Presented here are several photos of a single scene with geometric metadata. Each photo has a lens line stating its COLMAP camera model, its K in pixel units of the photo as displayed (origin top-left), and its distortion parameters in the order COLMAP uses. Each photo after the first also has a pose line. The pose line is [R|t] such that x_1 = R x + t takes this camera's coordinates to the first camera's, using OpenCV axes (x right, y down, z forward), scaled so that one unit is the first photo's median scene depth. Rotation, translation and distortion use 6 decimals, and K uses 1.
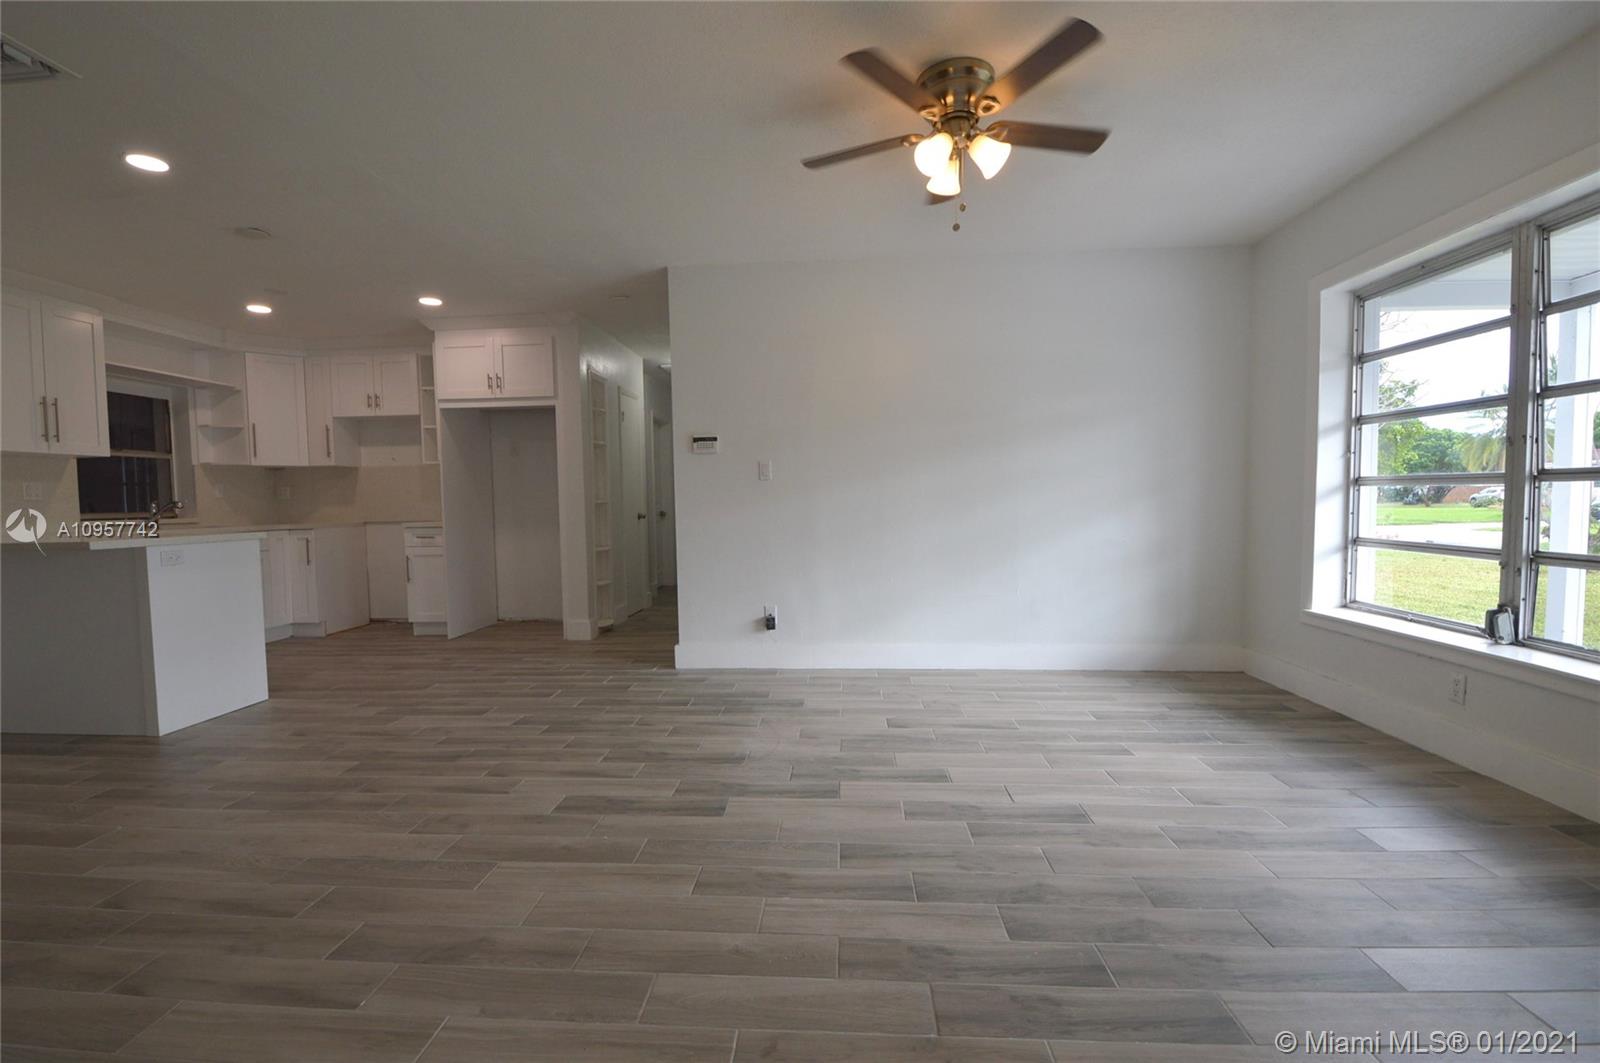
lens RADIAL K [[707.6, 0, 794.7], [0, 707.6, 541.0], [0, 0, 1]] dist [0.005881, -0.017318]
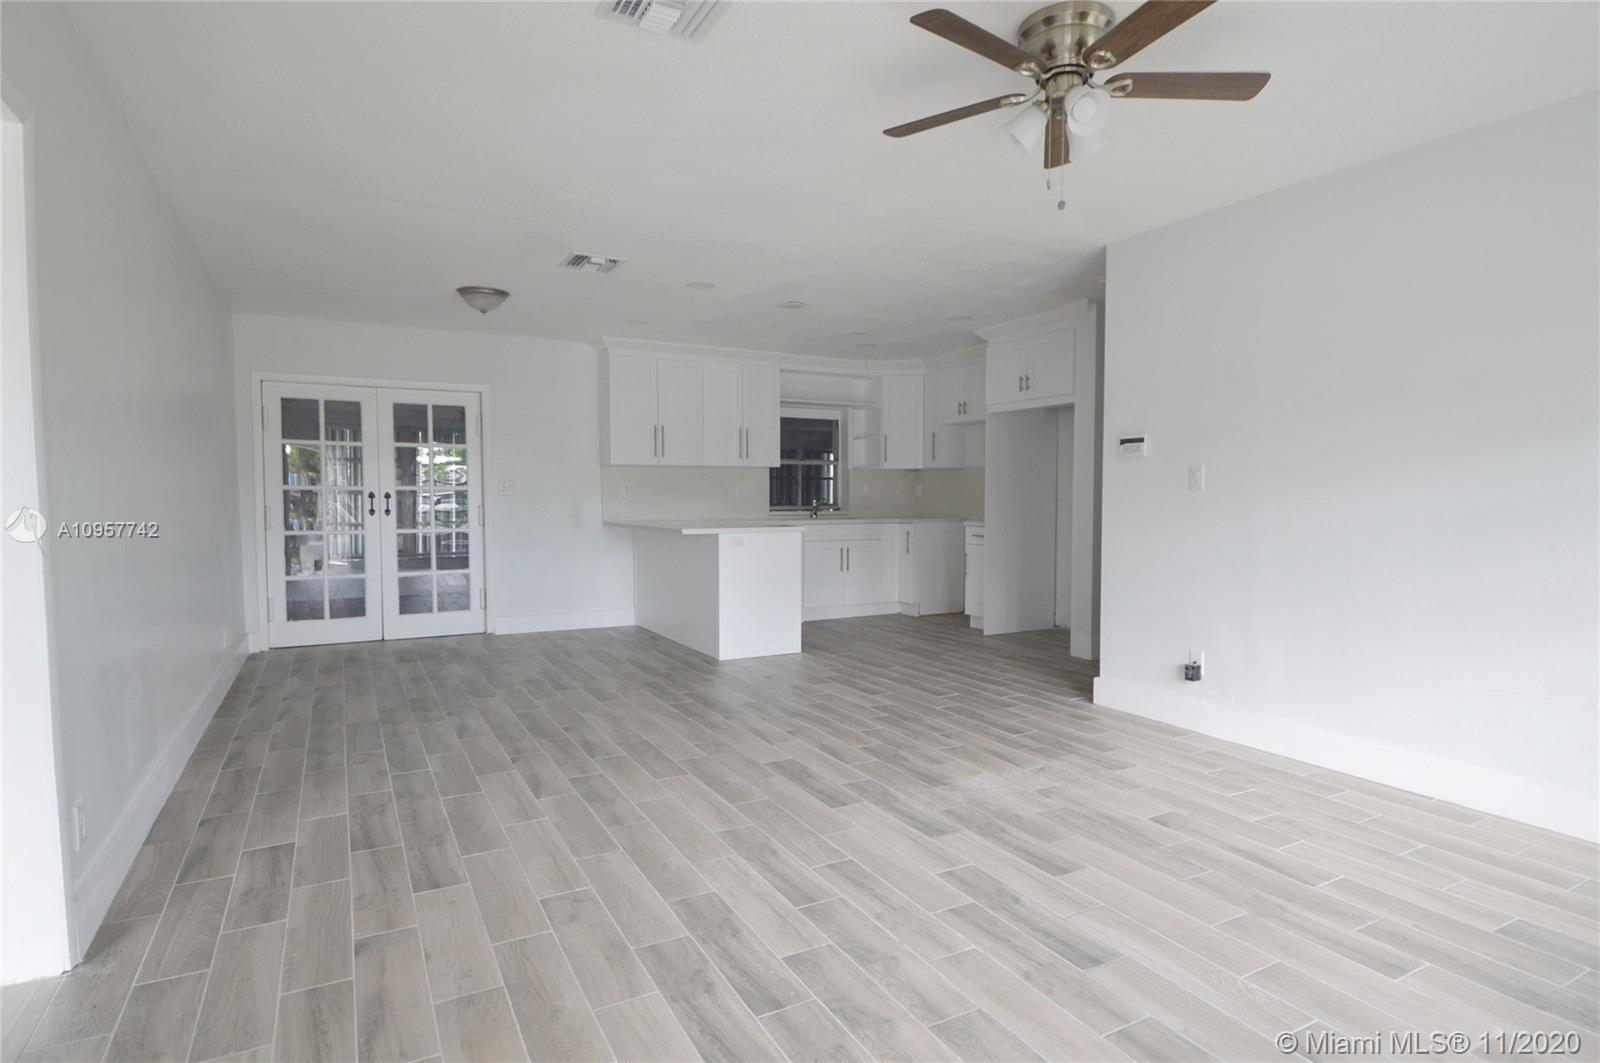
lens RADIAL K [[852.0, 0, 800.0], [0, 852.0, 531.5], [0, 0, 1]] dist [0.030447, -0.037574]
pose [[0.533364, 0.052721, -0.844241, 0.497525], [-0.056106, 0.998063, 0.026881, -0.038394], [0.844023, 0.033029, 0.535289, 0.116835]]
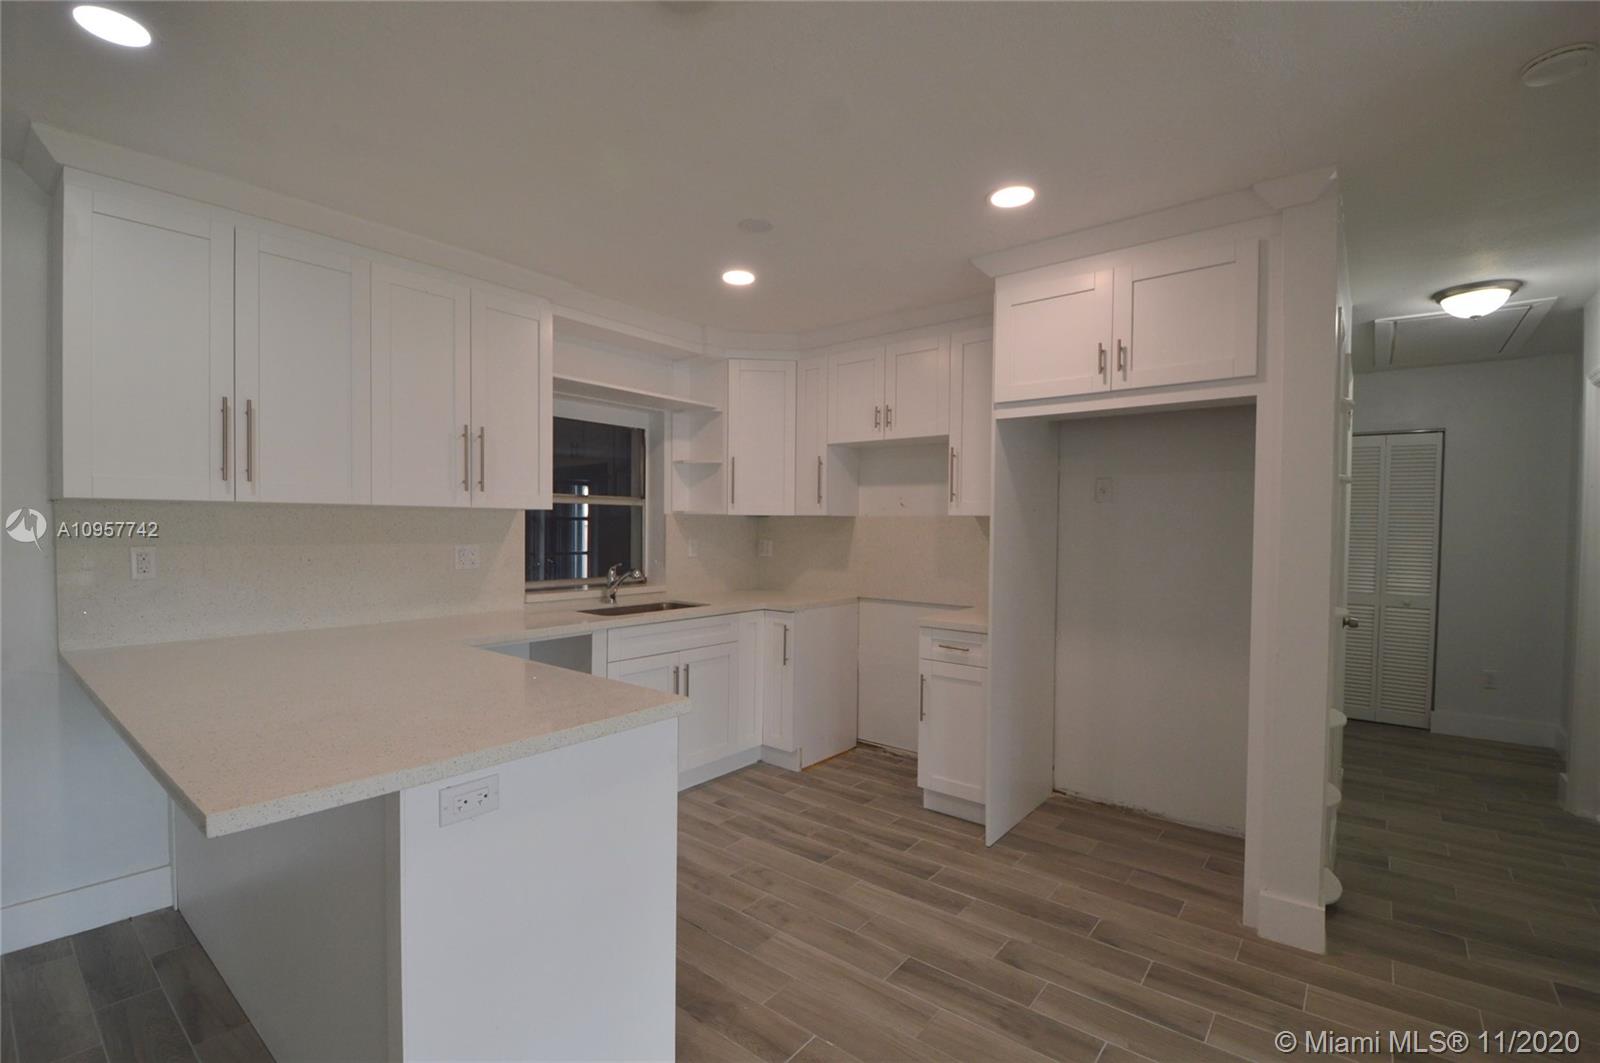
lens RADIAL K [[707.6, 0, 794.7], [0, 707.6, 541.0], [0, 0, 1]] dist [0.005881, -0.017318]
pose [[0.815864, 0.038304, -0.576974, -0.366672], [-0.057318, 0.998247, -0.014780, -0.091610], [0.575396, 0.045130, 0.816629, 0.557423]]
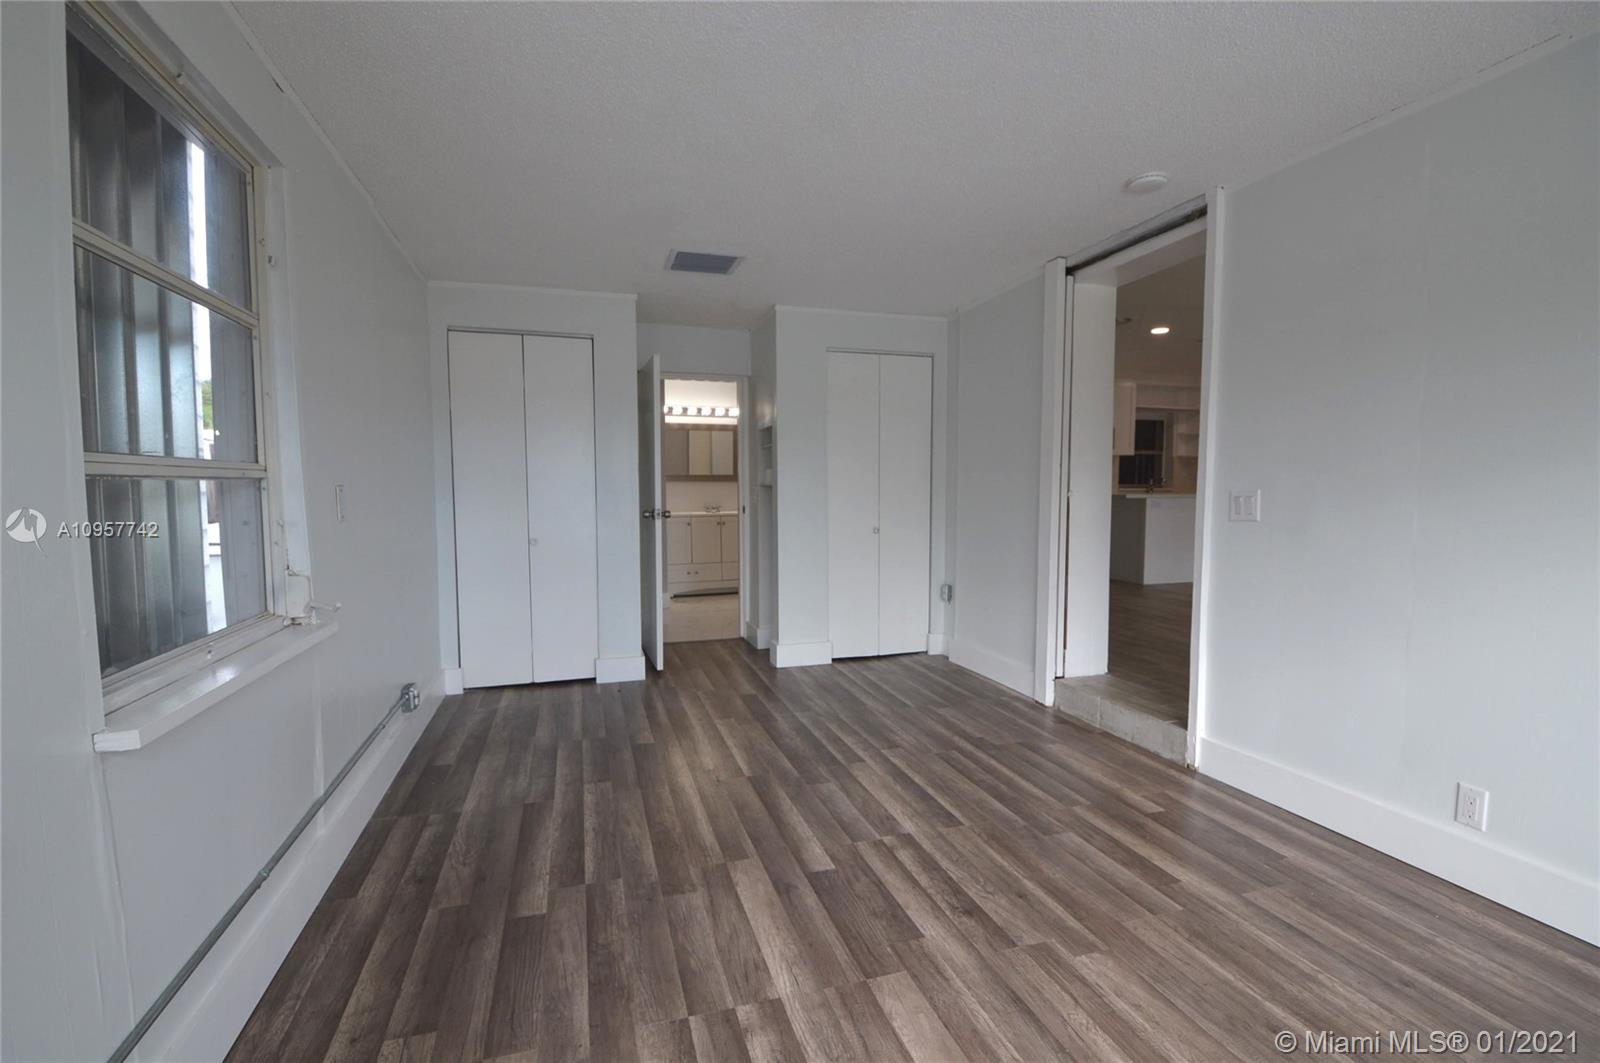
lens RADIAL K [[707.6, 0, 794.7], [0, 707.6, 541.0], [0, 0, 1]] dist [0.005881, -0.017318]
pose [[0.355208, 0.085131, -0.930903, 0.554419], [-0.054852, 0.996027, 0.070156, 0.032633], [0.933176, 0.026142, 0.358467, -0.597524]]
